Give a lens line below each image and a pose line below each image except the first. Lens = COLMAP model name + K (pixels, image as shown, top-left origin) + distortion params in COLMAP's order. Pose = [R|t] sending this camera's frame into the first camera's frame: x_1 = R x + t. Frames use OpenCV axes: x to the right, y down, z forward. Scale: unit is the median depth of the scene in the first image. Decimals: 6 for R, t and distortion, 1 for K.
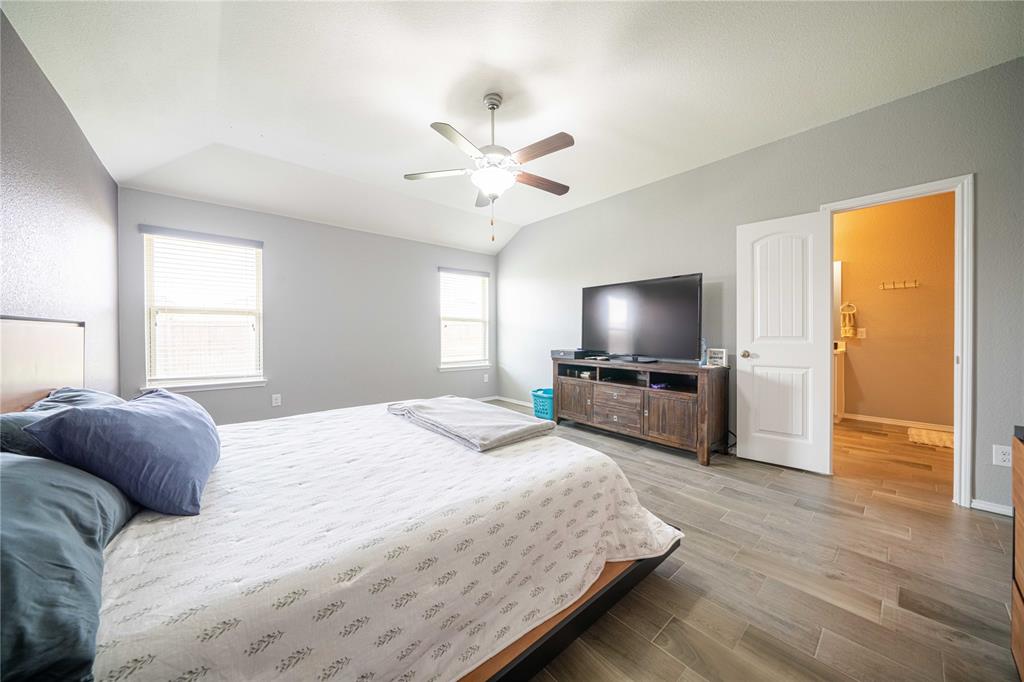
lens RADIAL K [[348.0, 0, 508.7], [0, 348.0, 338.9], [0, 0, 1]] dist [-0.001356, 0.000027]
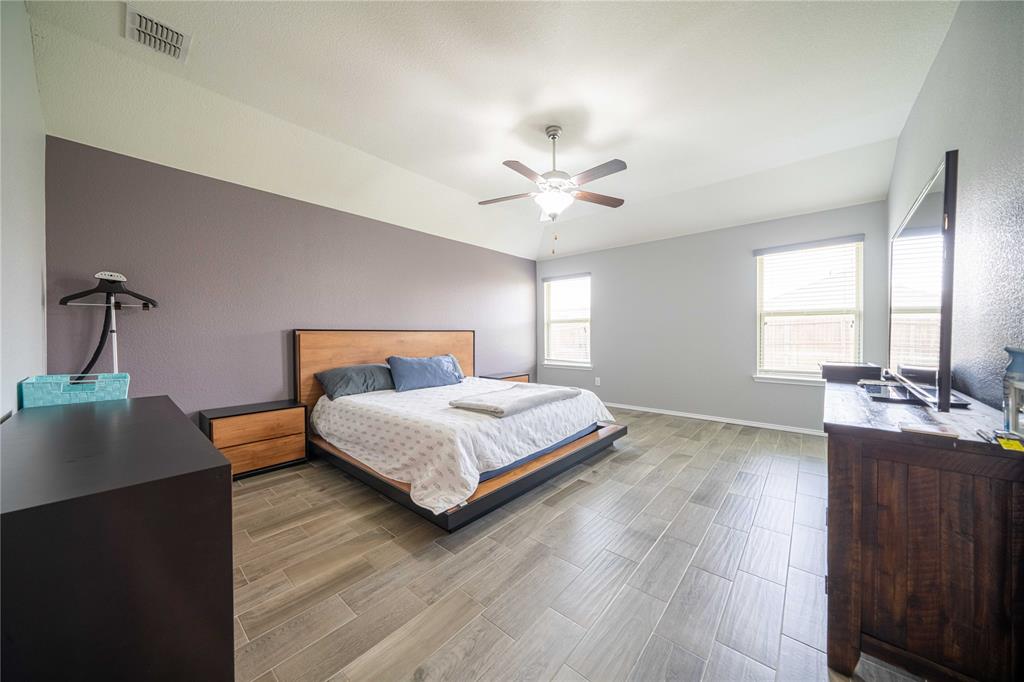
lens RADIAL K [[348.0, 0, 507.9], [0, 348.0, 337.7], [0, 0, 1]] dist [-0.001356, 0.000027]
pose [[0.149676, 0.005877, -0.988718, 0.687309], [-0.010711, 0.999933, 0.004323, -0.003837], [0.988677, 0.009943, 0.149729, 0.440914]]
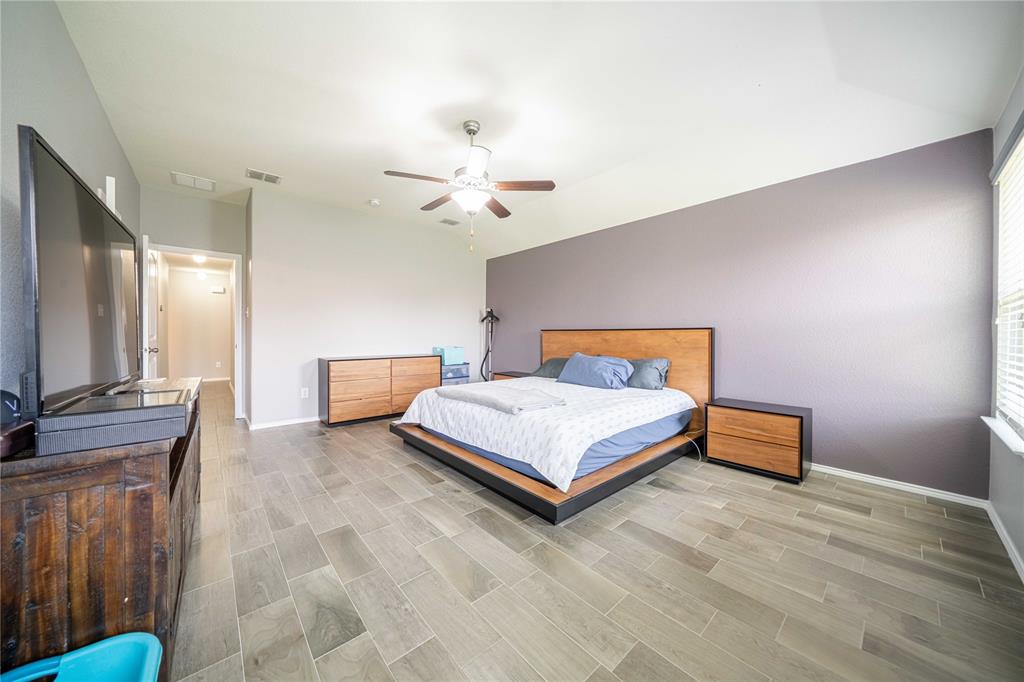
lens RADIAL K [[348.0, 0, 511.4], [0, 348.0, 337.5], [0, 0, 1]] dist [-0.001356, 0.000027]
pose [[-0.999795, -0.006274, -0.019239, -0.103541], [-0.006731, 0.999695, 0.023773, -0.017954], [0.019084, 0.023897, -0.999532, 1.379359]]
